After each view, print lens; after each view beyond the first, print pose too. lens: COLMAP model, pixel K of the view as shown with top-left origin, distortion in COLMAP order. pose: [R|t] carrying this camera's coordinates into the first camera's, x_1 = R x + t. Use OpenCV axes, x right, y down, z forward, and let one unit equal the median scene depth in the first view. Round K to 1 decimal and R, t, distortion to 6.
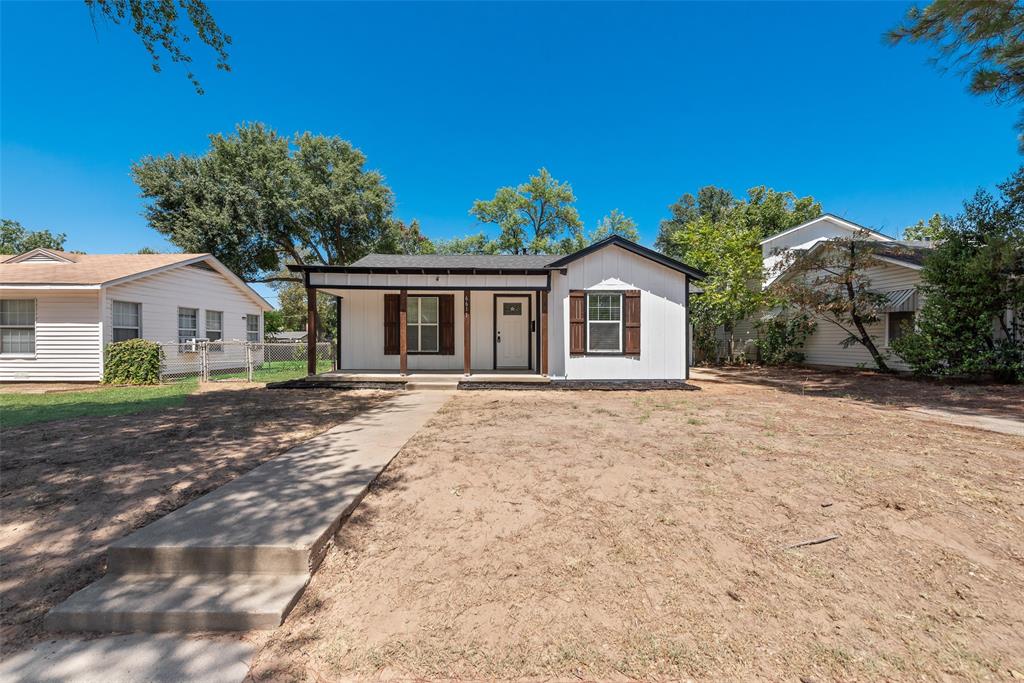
lens RADIAL K [[400.3, 0, 510.9], [0, 400.3, 347.8], [0, 0, 1]] dist [0.006395, -0.000001]
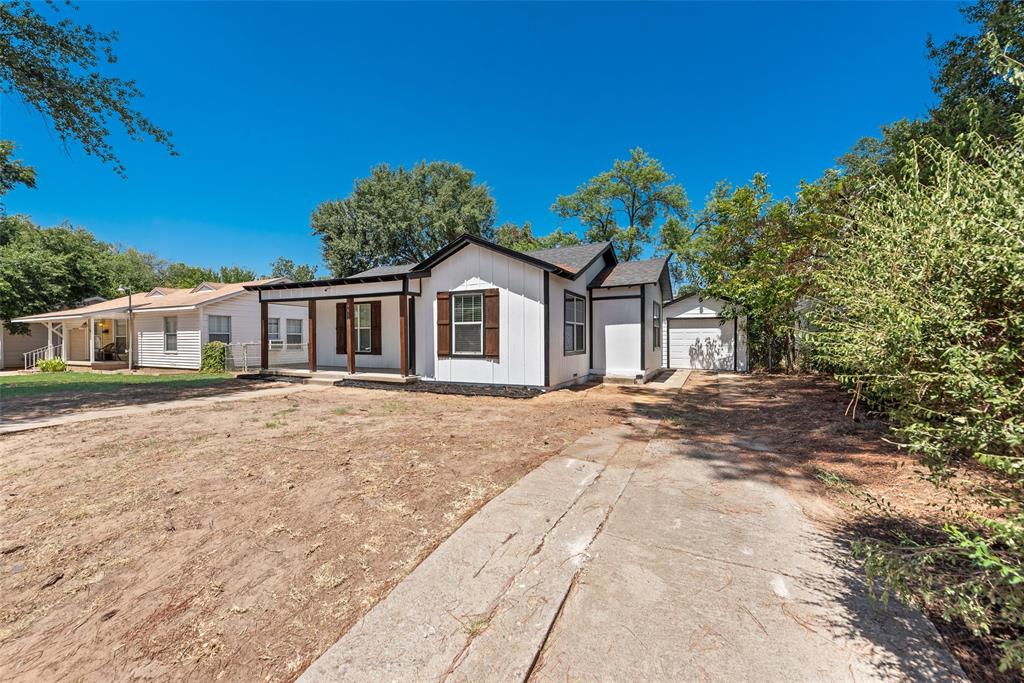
lens RADIAL K [[400.3, 0, 510.9], [0, 400.3, 347.8], [0, 0, 1]] dist [0.006395, -0.000001]
pose [[0.896615, 0.005500, -0.442778, 0.757120], [-0.001419, 0.999953, 0.009547, -0.014601], [0.442810, -0.007932, 0.896581, 0.177016]]
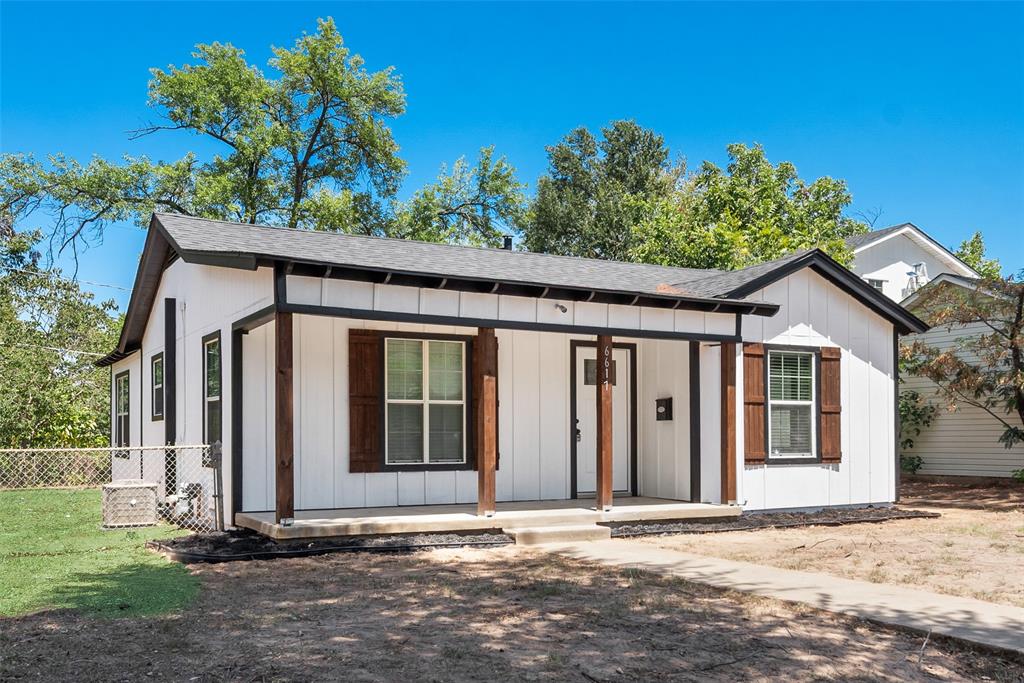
lens RADIAL K [[997.0, 0, 578.0], [0, 997.0, 447.3], [0, 0, 1]] dist [-0.004683, -0.005818]
pose [[0.858385, -0.010037, 0.512908, -0.720946], [0.014758, 0.999878, -0.005133, -0.000658], [-0.512794, 0.011975, 0.858428, -0.023964]]
